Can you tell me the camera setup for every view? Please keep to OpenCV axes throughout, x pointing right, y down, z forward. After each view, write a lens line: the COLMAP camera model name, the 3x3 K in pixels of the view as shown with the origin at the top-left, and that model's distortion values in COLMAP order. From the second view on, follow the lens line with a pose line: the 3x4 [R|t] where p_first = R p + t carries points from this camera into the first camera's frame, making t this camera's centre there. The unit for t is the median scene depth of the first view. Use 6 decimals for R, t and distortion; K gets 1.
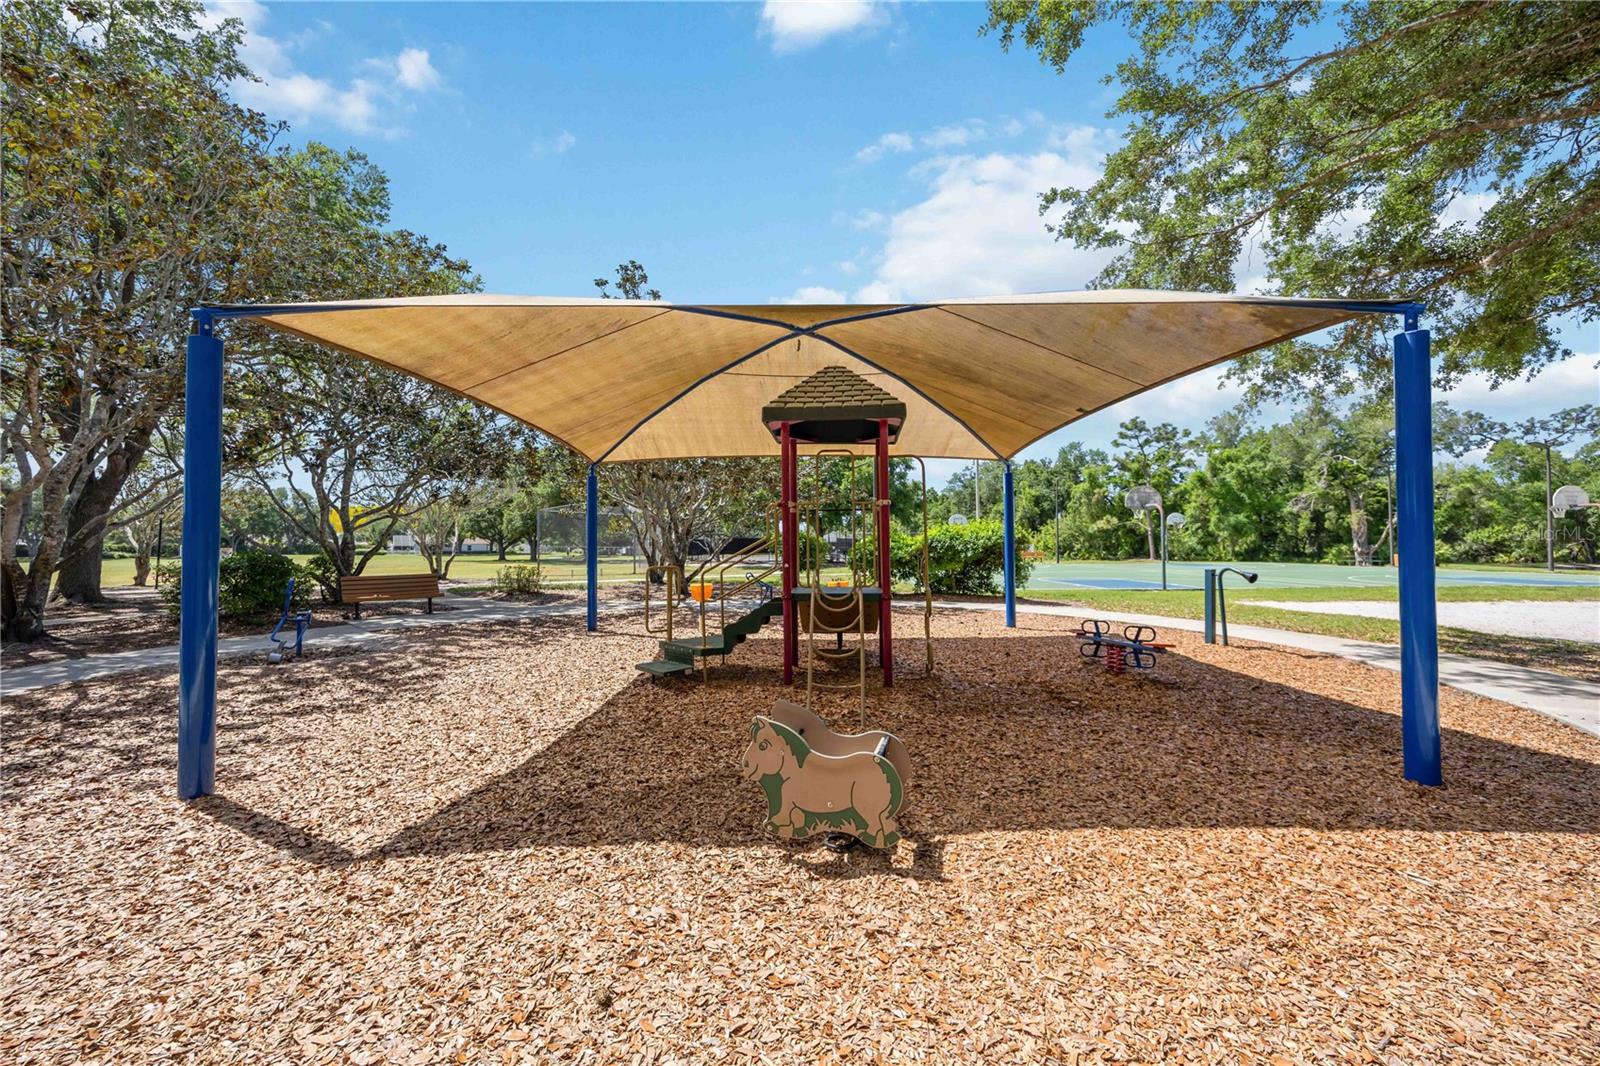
lens RADIAL K [[630.5, 0, 798.0], [0, 630.5, 538.8], [0, 0, 1]] dist [0.001841, 0.000195]
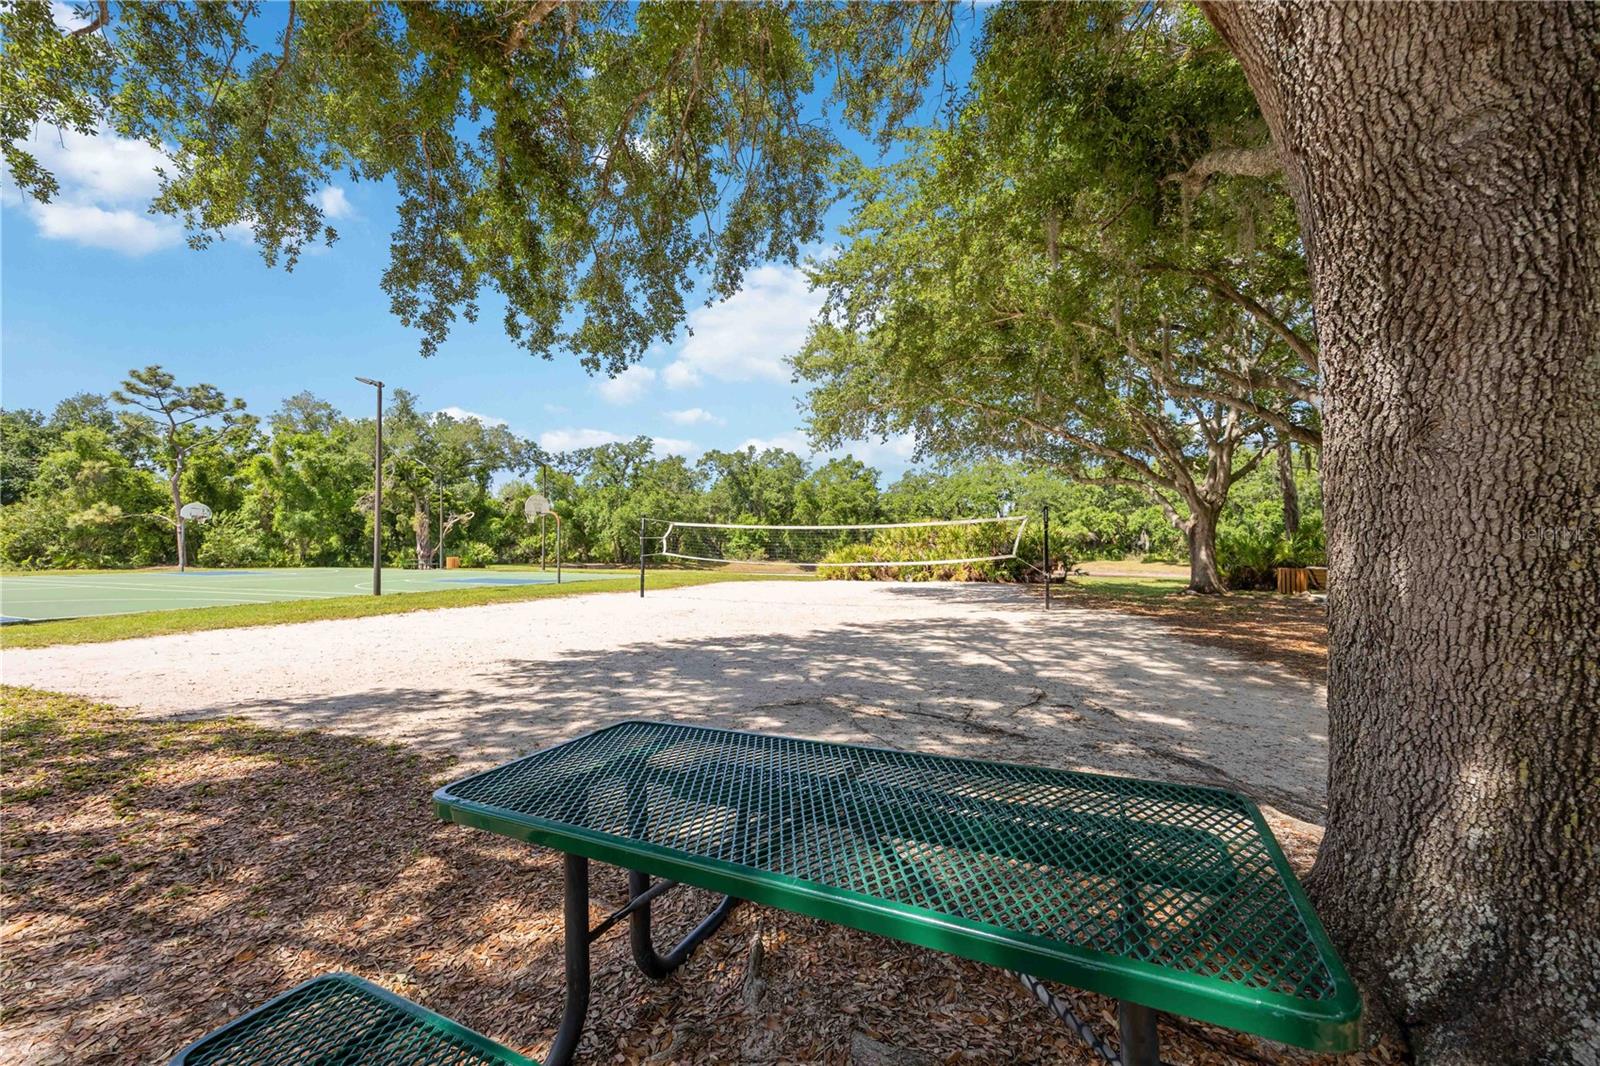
lens RADIAL K [[630.5, 0, 798.9], [0, 630.5, 542.0], [0, 0, 1]] dist [0.001841, 0.000195]
pose [[0.378087, 0.016462, 0.925624, 0.154040], [-0.013707, 0.999832, -0.012183, 0.003164], [-0.925669, -0.008081, 0.378249, 0.061406]]
